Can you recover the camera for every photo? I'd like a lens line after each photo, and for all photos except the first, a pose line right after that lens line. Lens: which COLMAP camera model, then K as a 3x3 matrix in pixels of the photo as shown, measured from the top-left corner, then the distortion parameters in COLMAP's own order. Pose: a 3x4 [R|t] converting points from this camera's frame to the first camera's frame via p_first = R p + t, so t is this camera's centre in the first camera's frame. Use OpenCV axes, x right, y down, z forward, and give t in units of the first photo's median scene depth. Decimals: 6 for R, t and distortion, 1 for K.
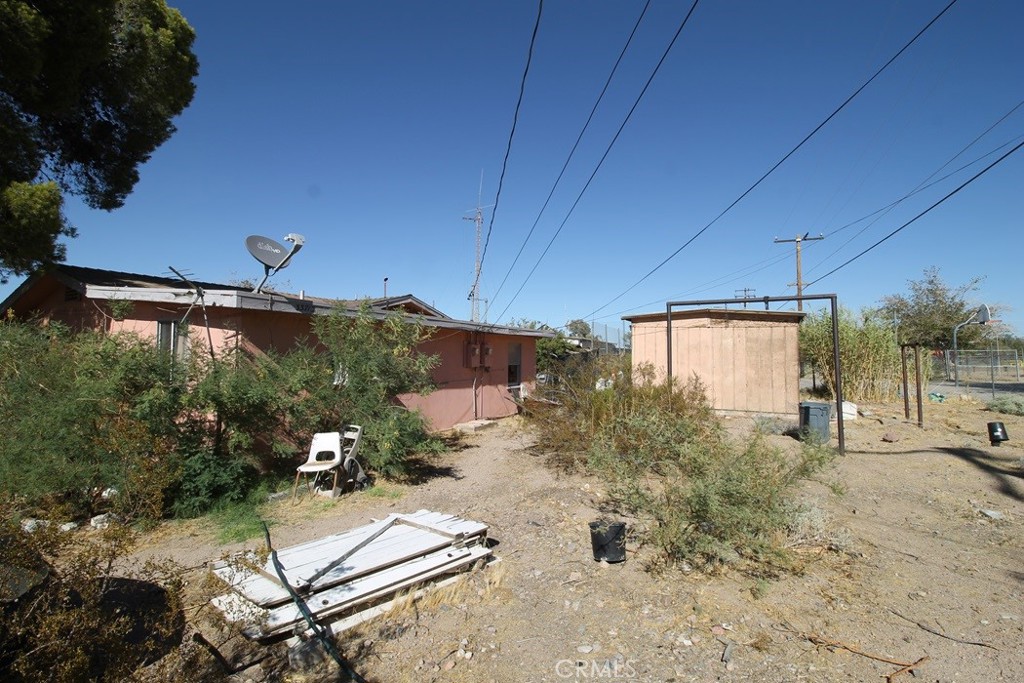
lens RADIAL K [[497.7, 0, 509.9], [0, 497.7, 338.2], [0, 0, 1]] dist [0.000596, -0.000054]
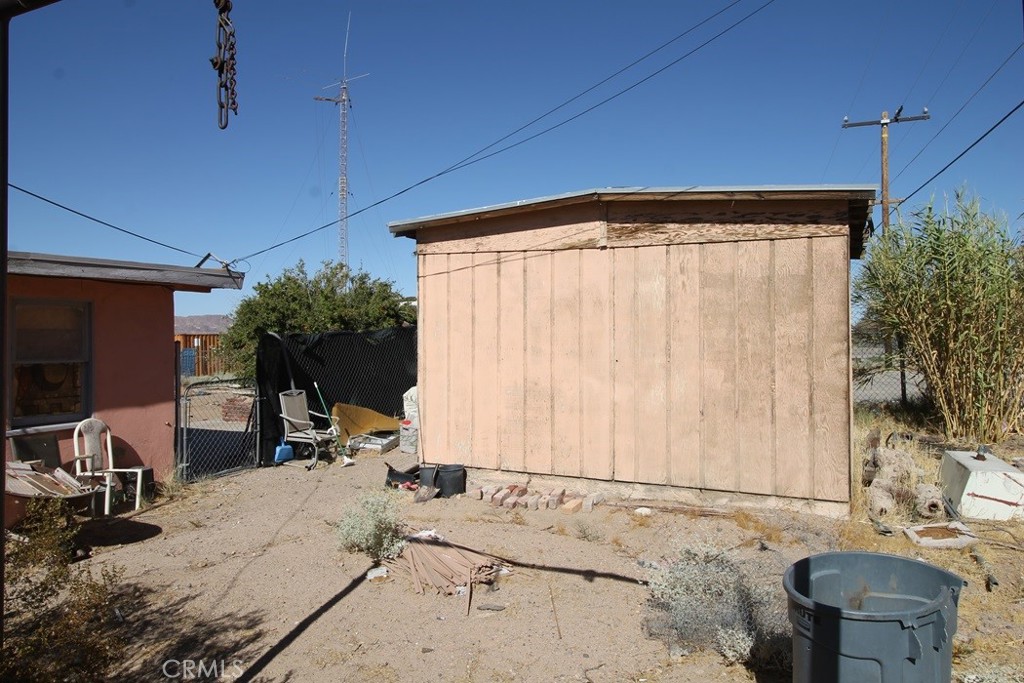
lens RADIAL K [[710.4, 0, 512.6], [0, 710.4, 340.1], [0, 0, 1]] dist [0.010778, 0.003121]
pose [[0.999258, -0.014682, 0.035606, 0.320537], [0.013207, 0.999059, 0.041324, 0.021691], [-0.036179, -0.040823, 0.998511, 0.506185]]
